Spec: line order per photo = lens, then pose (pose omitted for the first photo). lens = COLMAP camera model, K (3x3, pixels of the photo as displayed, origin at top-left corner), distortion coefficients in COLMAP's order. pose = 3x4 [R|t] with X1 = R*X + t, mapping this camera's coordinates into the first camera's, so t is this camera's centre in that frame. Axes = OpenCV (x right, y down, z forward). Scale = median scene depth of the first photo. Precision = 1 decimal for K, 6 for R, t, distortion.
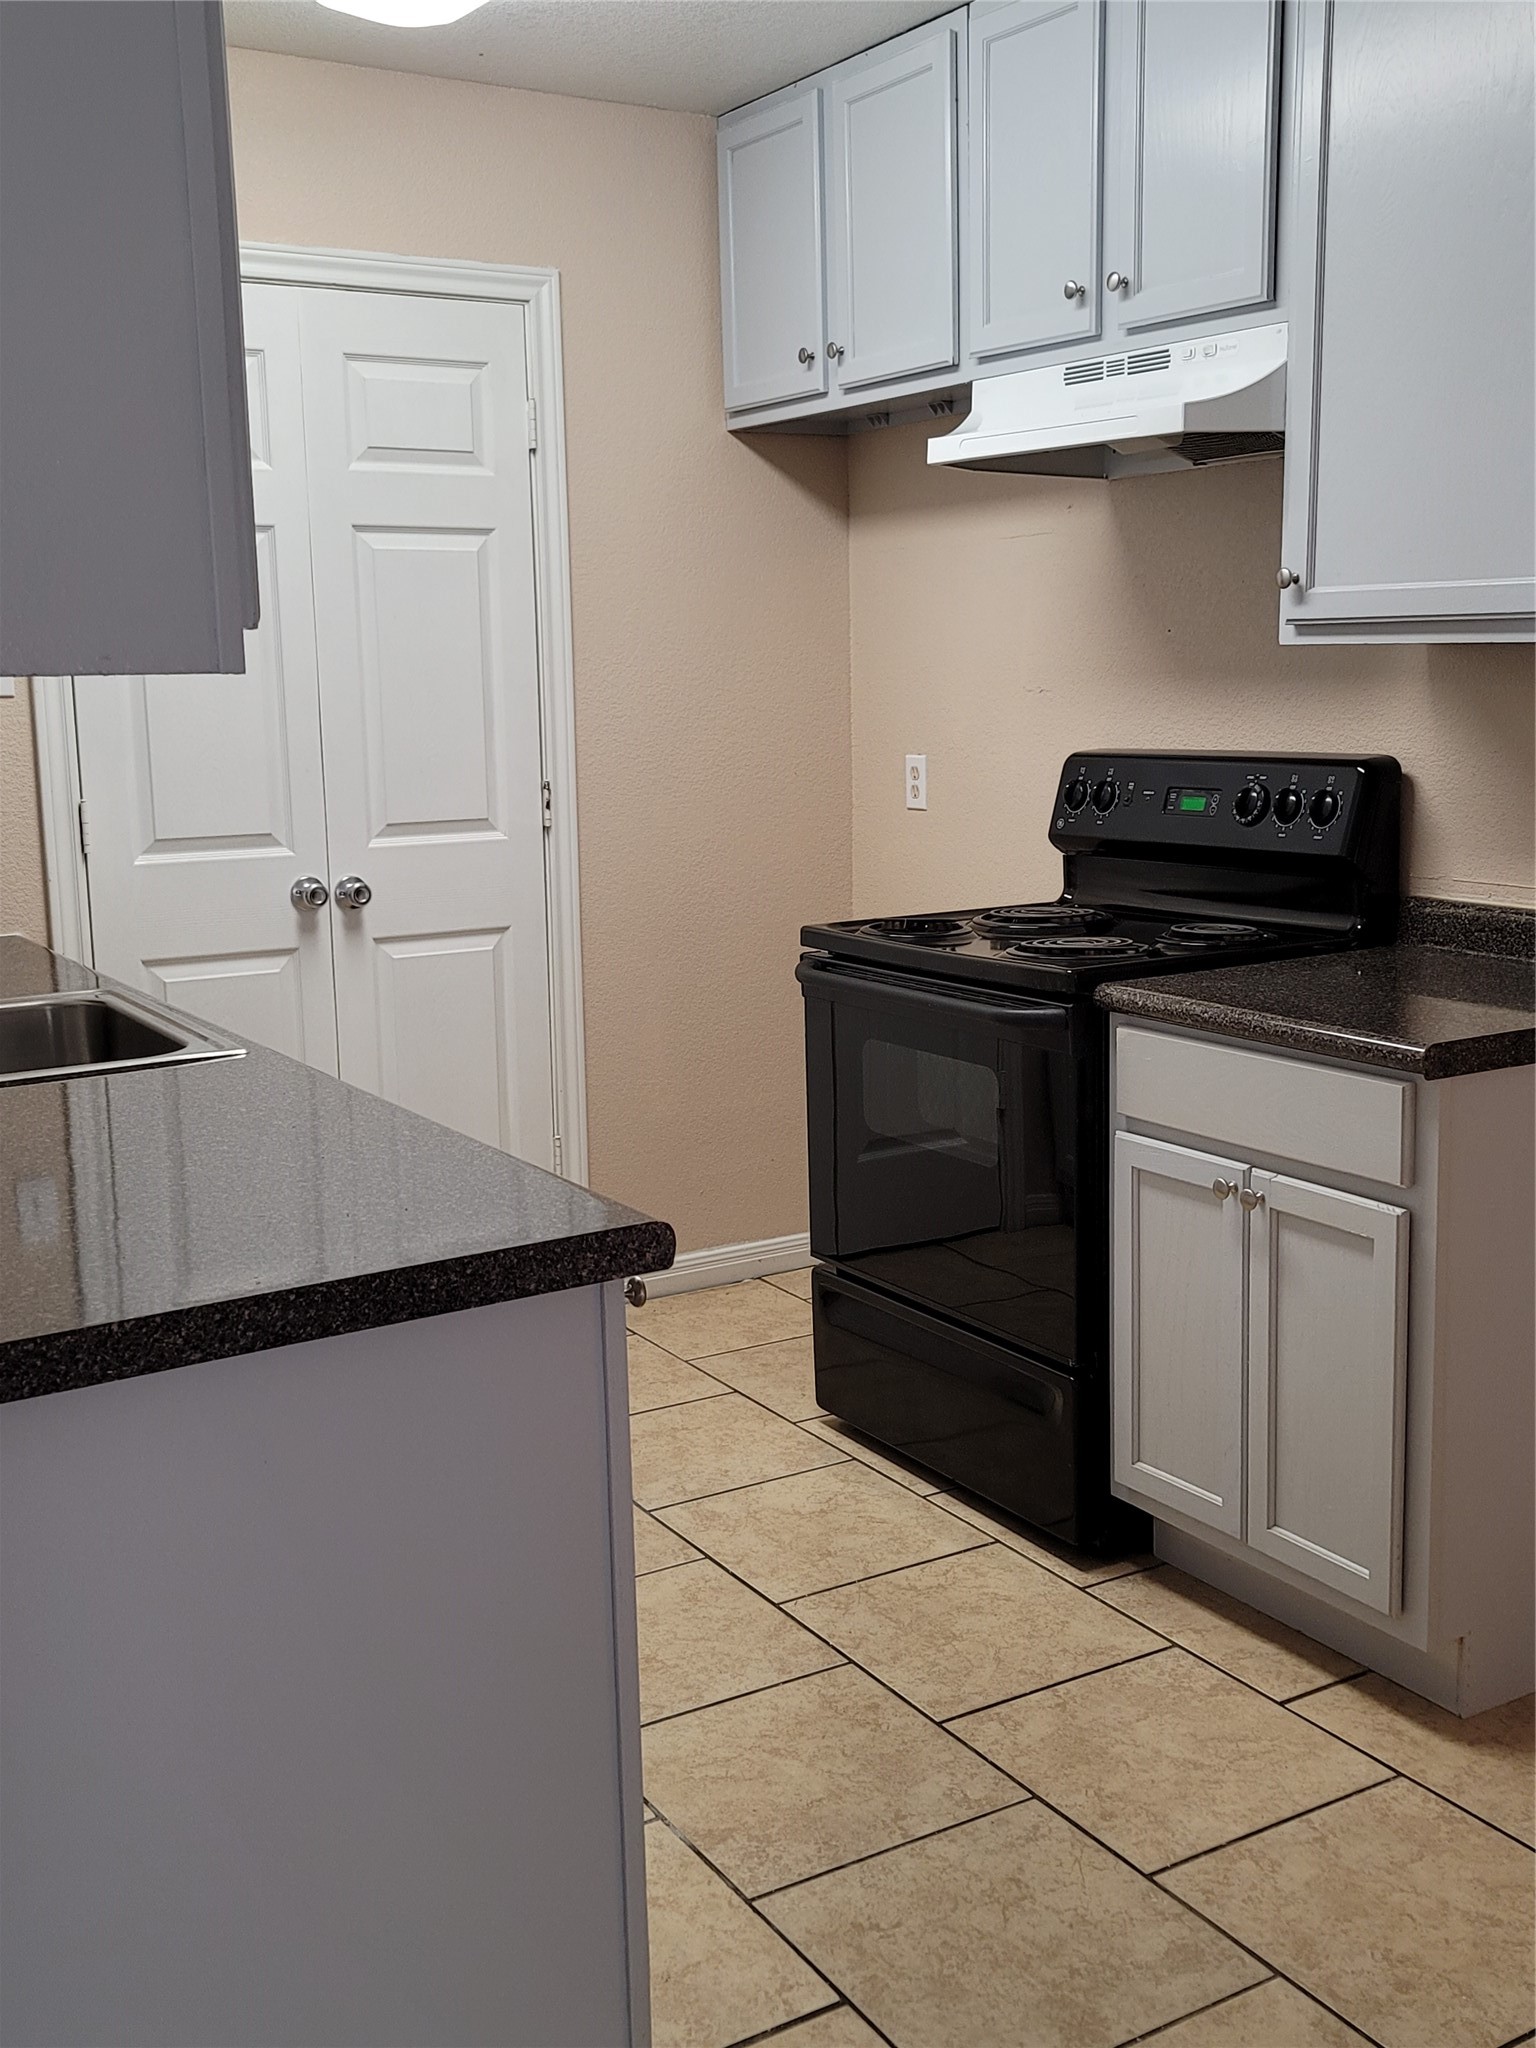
lens RADIAL K [[2112.8, 0, 764.6], [0, 2112.8, 1029.8], [0, 0, 1]] dist [0.079818, 0.000000]
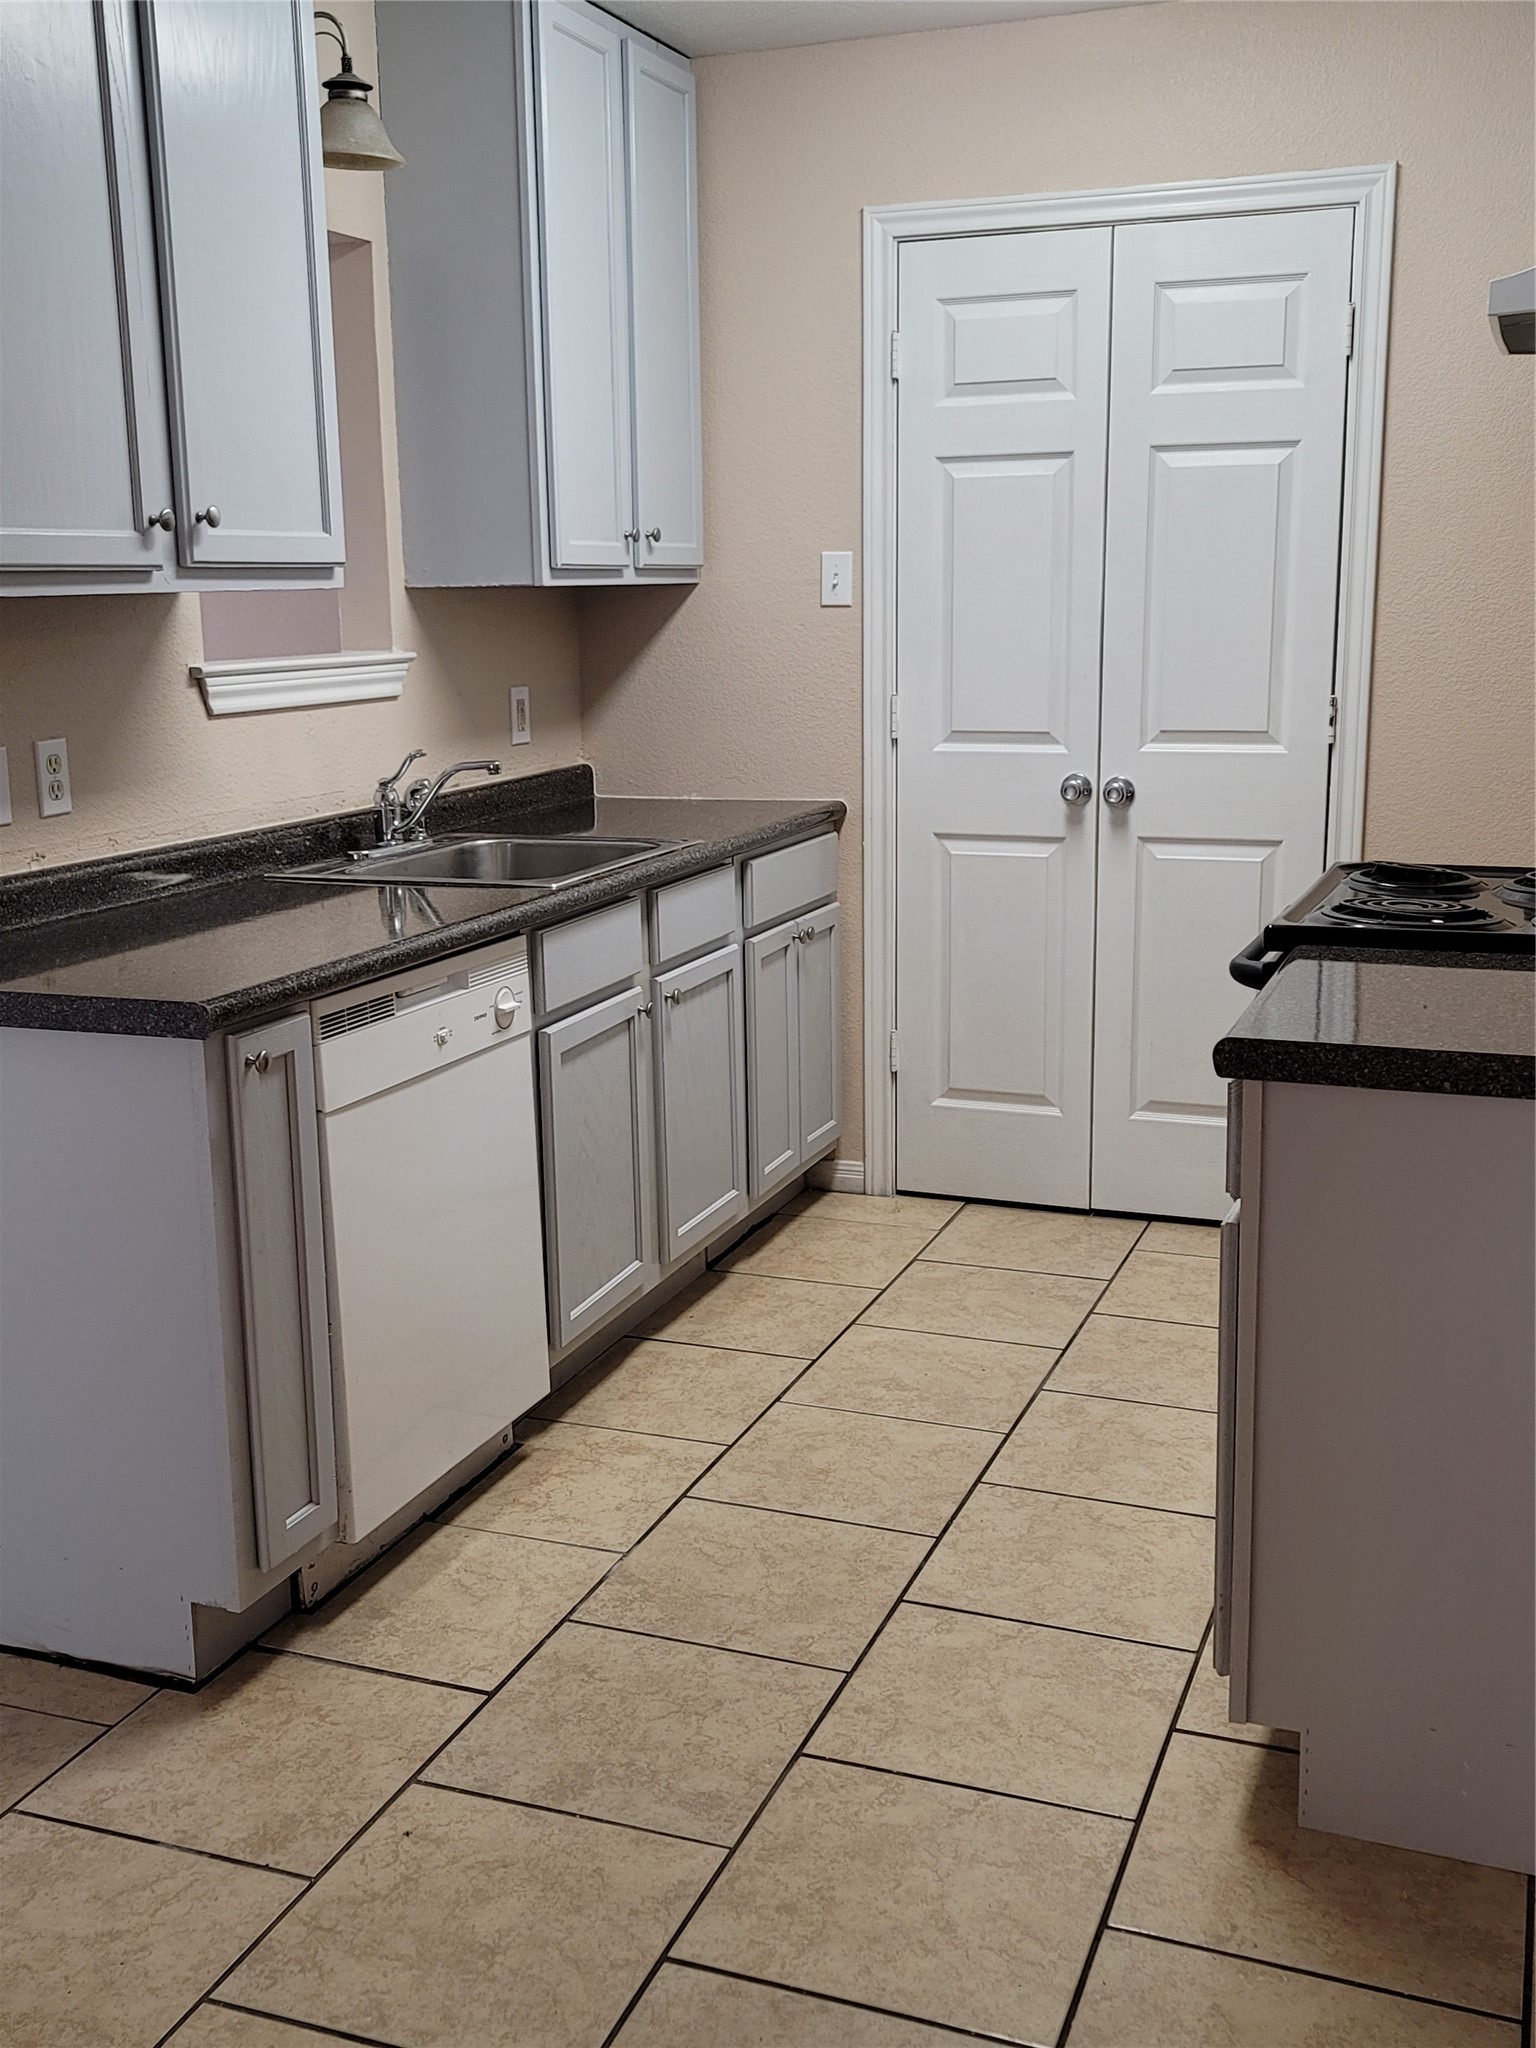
lens RADIAL K [[2112.8, 0, 759.6], [0, 2112.8, 1020.5], [0, 0, 1]] dist [0.079818, 0.000000]
pose [[0.608882, 0.171284, -0.774548, 0.558210], [-0.136368, 0.984476, 0.110507, -0.045149], [0.781452, 0.038338, 0.622787, 0.191972]]
